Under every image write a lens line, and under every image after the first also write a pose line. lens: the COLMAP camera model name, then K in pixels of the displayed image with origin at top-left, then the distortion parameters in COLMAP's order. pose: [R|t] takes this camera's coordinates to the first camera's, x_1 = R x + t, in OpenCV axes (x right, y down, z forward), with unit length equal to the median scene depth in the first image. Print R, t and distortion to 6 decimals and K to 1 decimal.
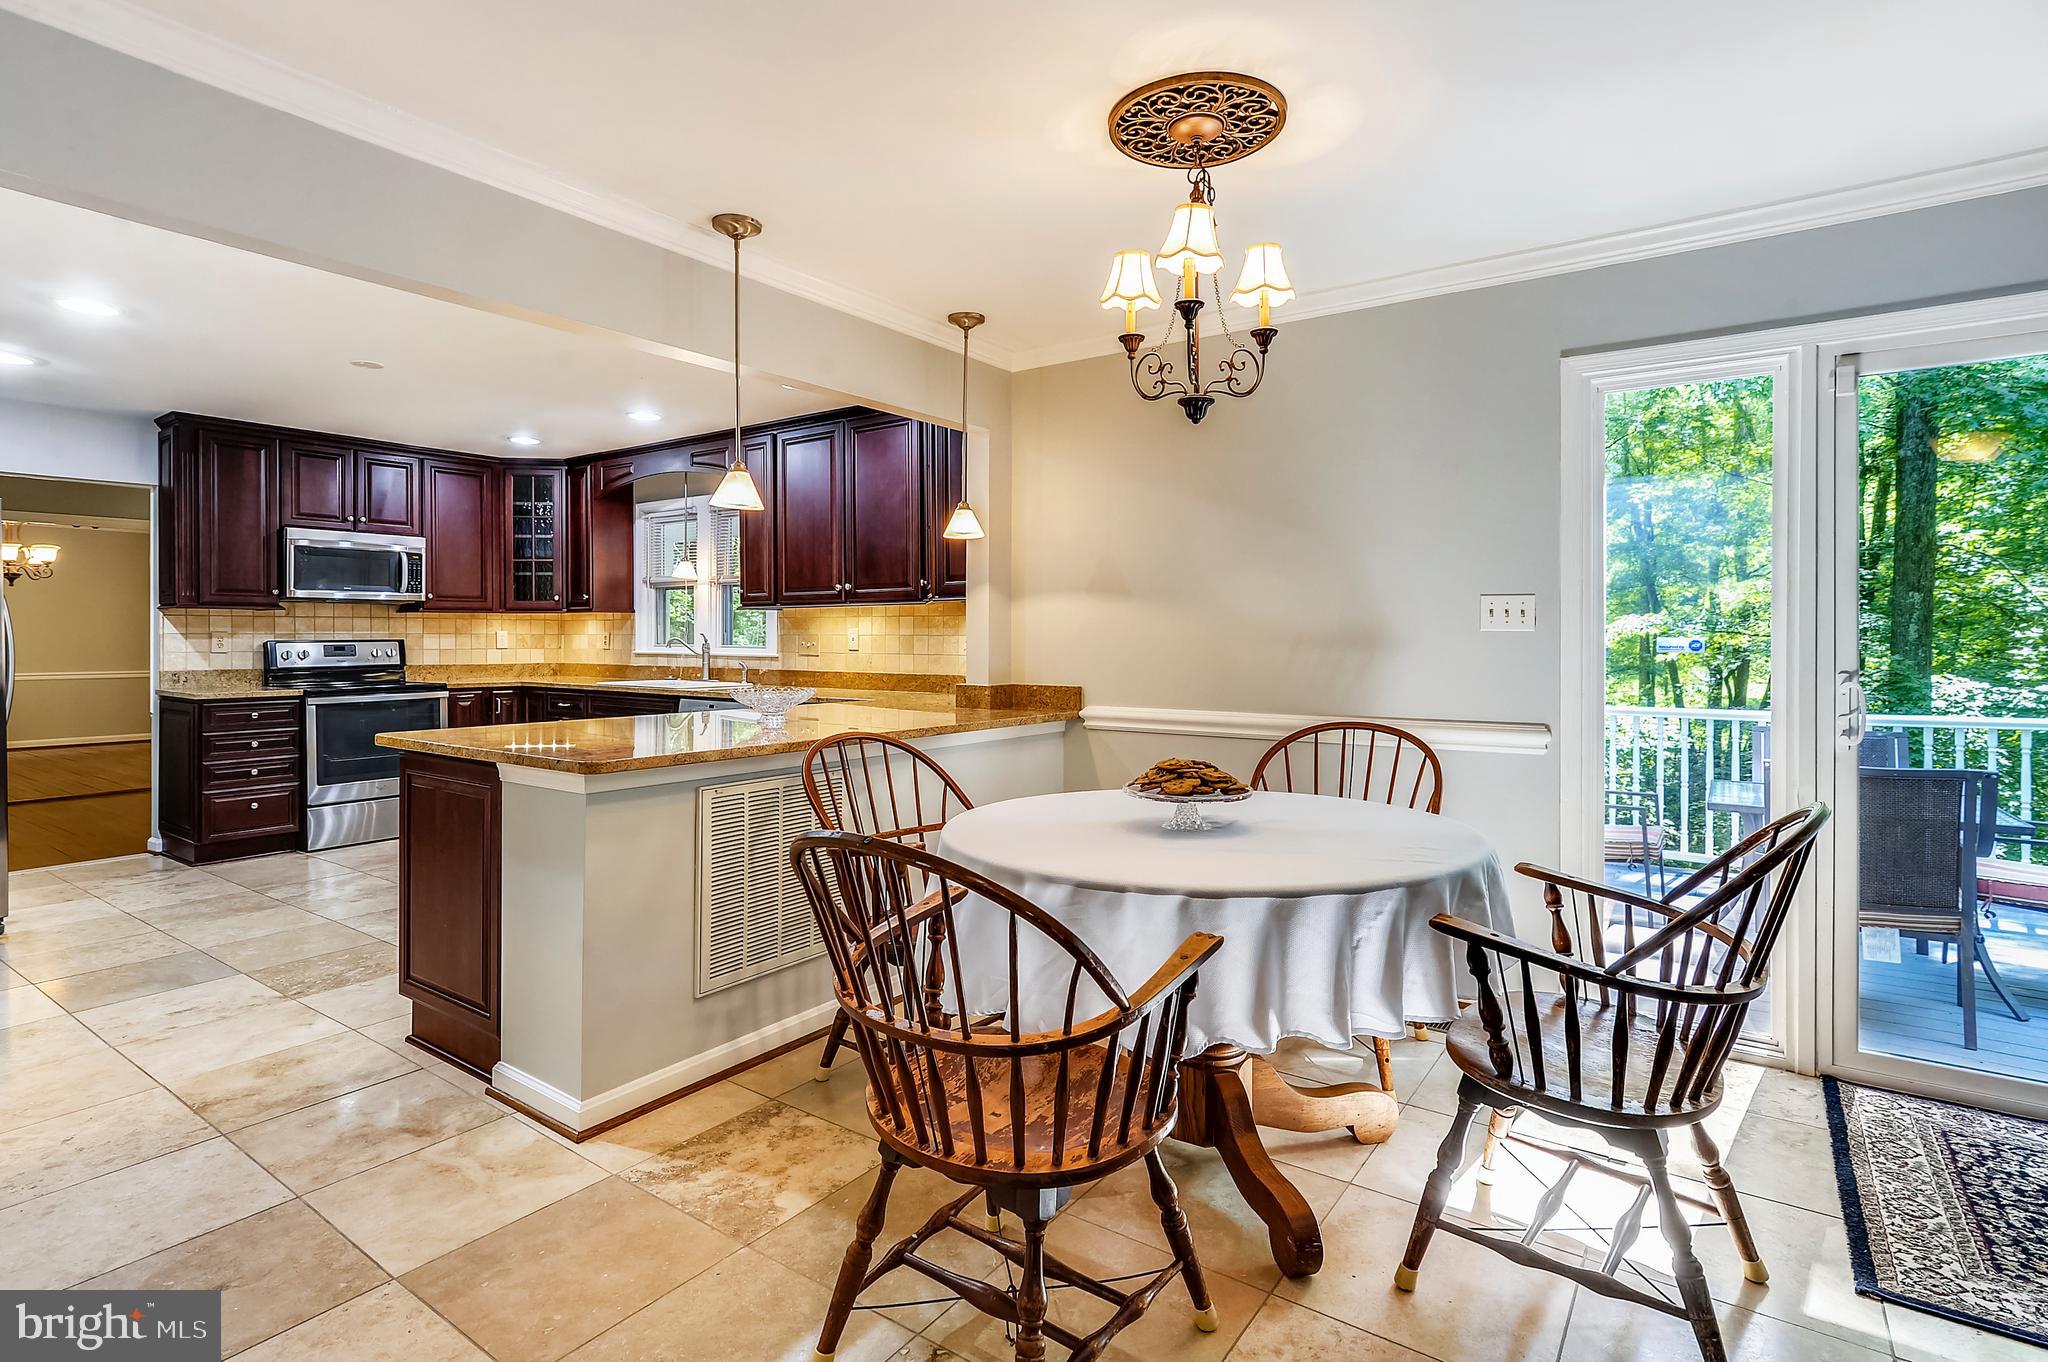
lens RADIAL K [[1018.9, 0, 1015.9], [0, 1018.9, 645.9], [0, 0, 1]] dist [-0.001854, 0.000283]
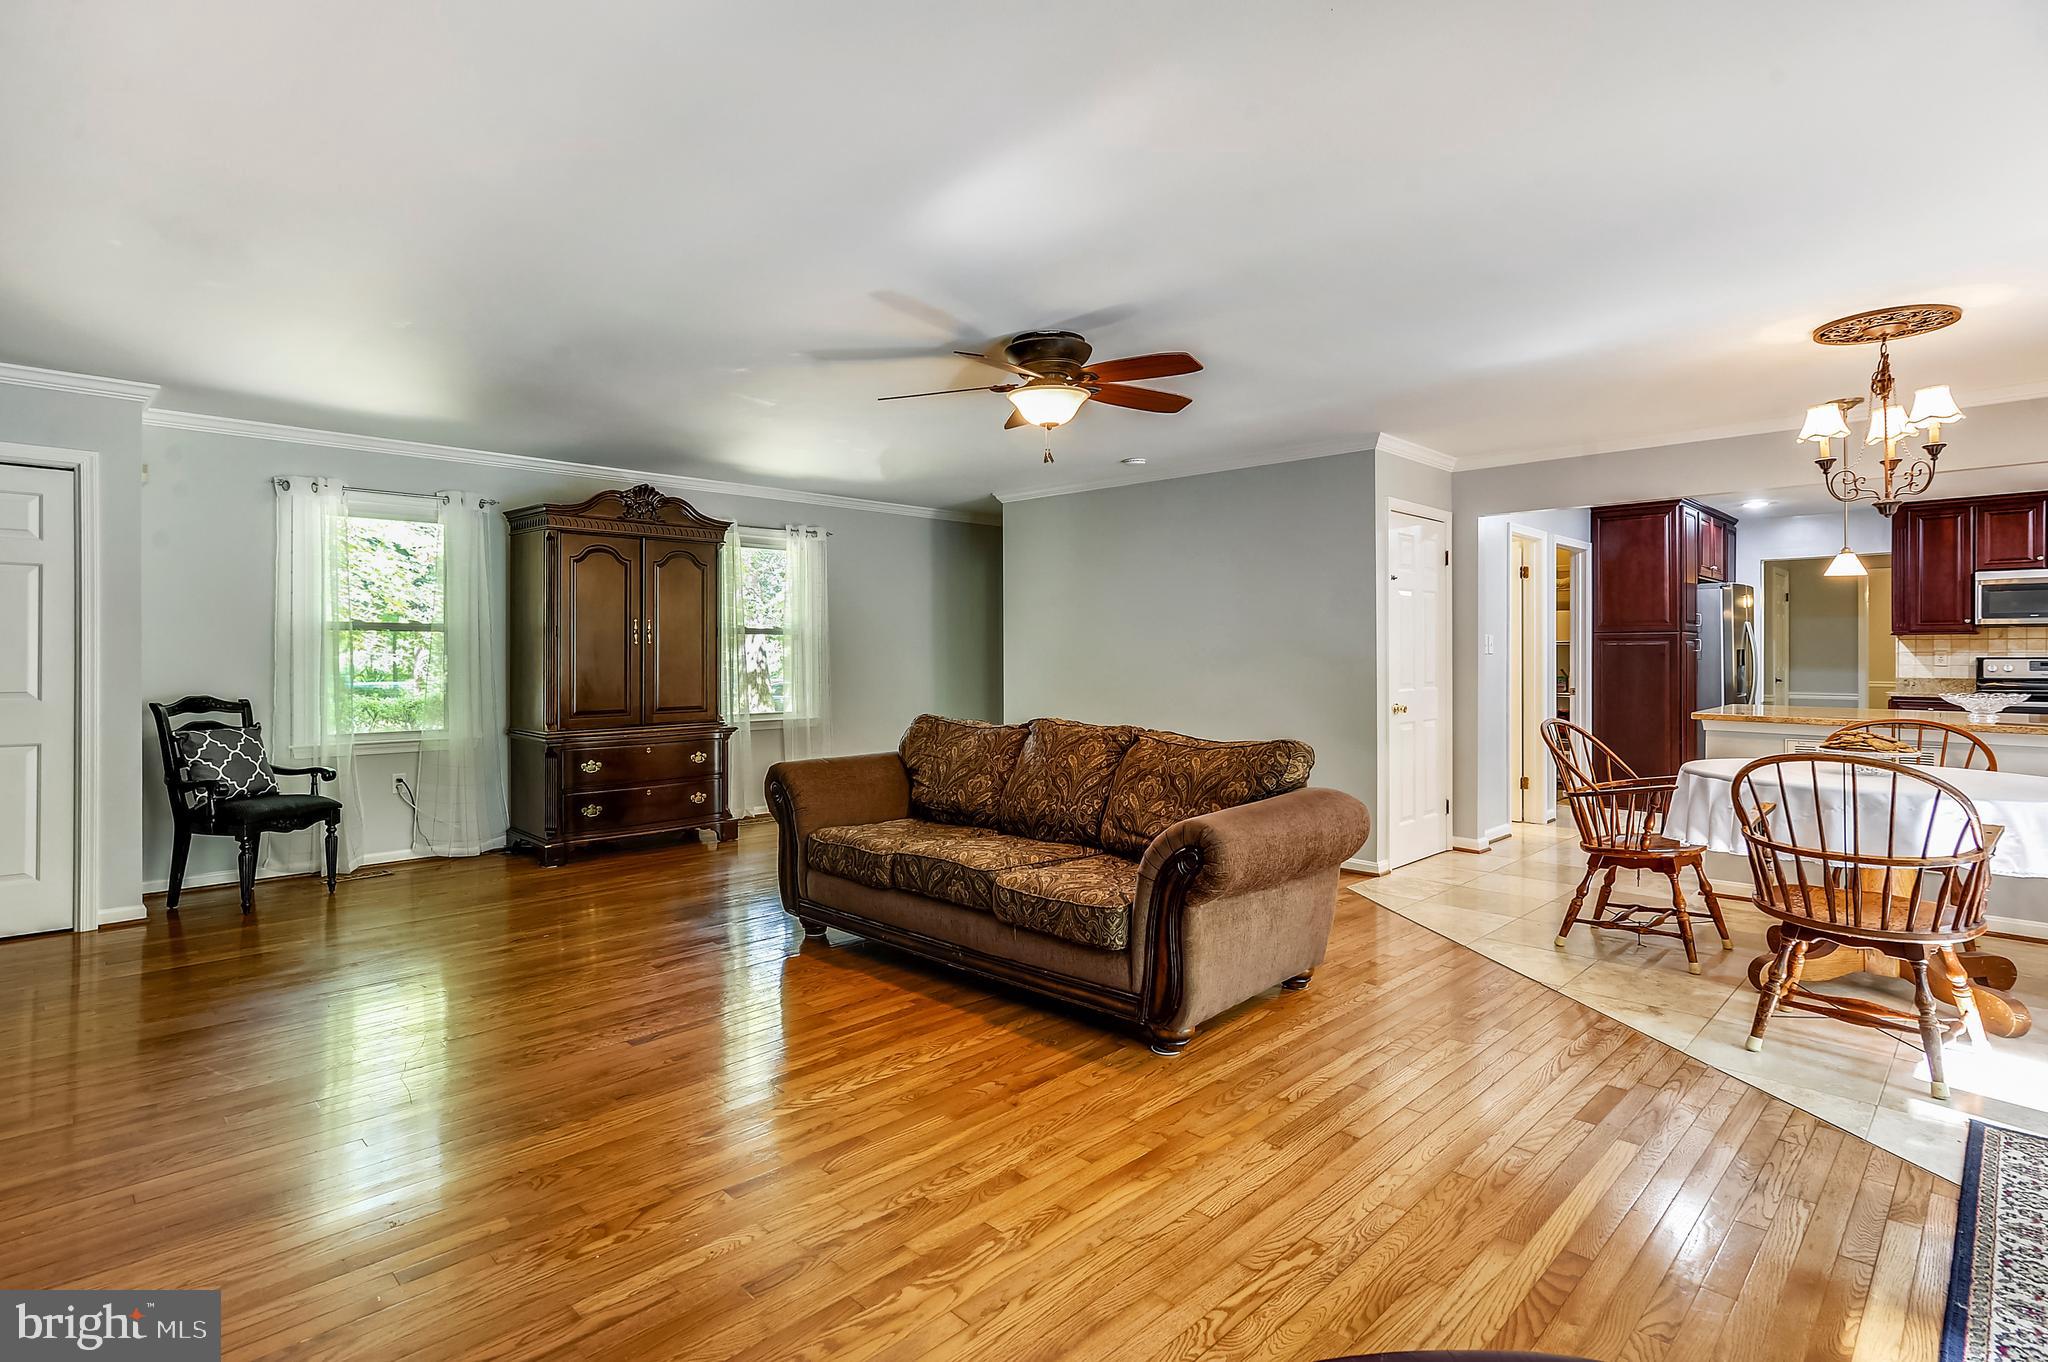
lens RADIAL K [[1012.5, 0, 1024.0], [0, 1012.5, 681.0], [0, 0, 1]] dist [-0.034817, 0.019887]
pose [[-0.152810, 0.020528, -0.988042, 0.733516], [-0.005915, 0.999747, 0.021686, 0.004914], [0.988238, 0.009158, -0.152650, -0.035886]]
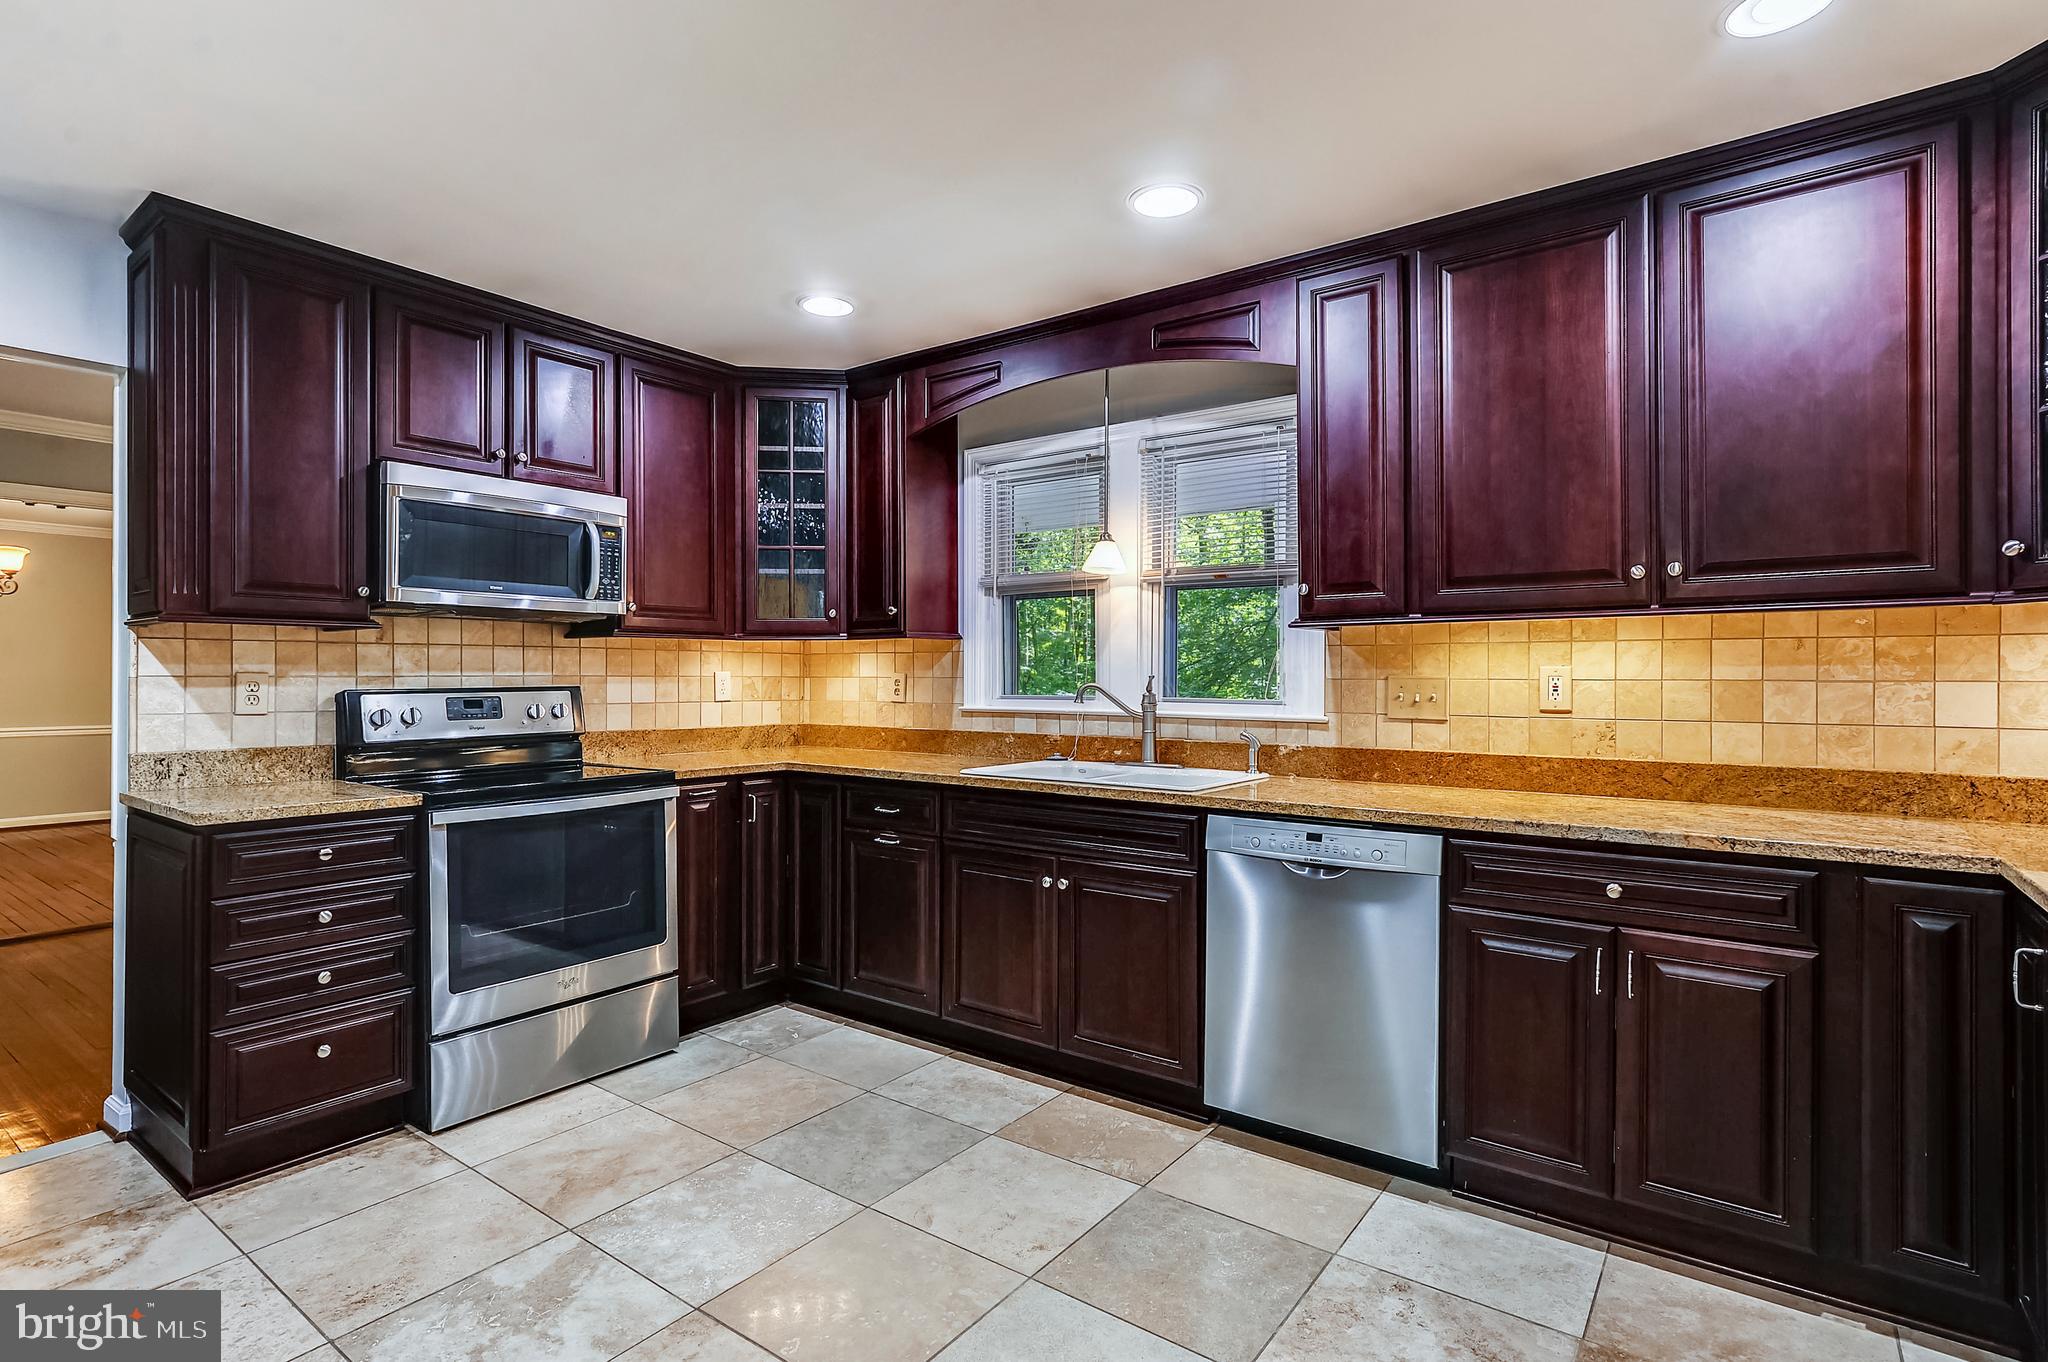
lens RADIAL K [[1012.5, 0, 1024.0], [0, 1012.5, 681.0], [0, 0, 1]] dist [-0.034817, 0.019887]
pose [[0.999944, 0.000586, -0.010567, -0.379290], [-0.000642, 0.999986, -0.005292, -0.006897], [0.010564, 0.005299, 0.999930, 0.489457]]
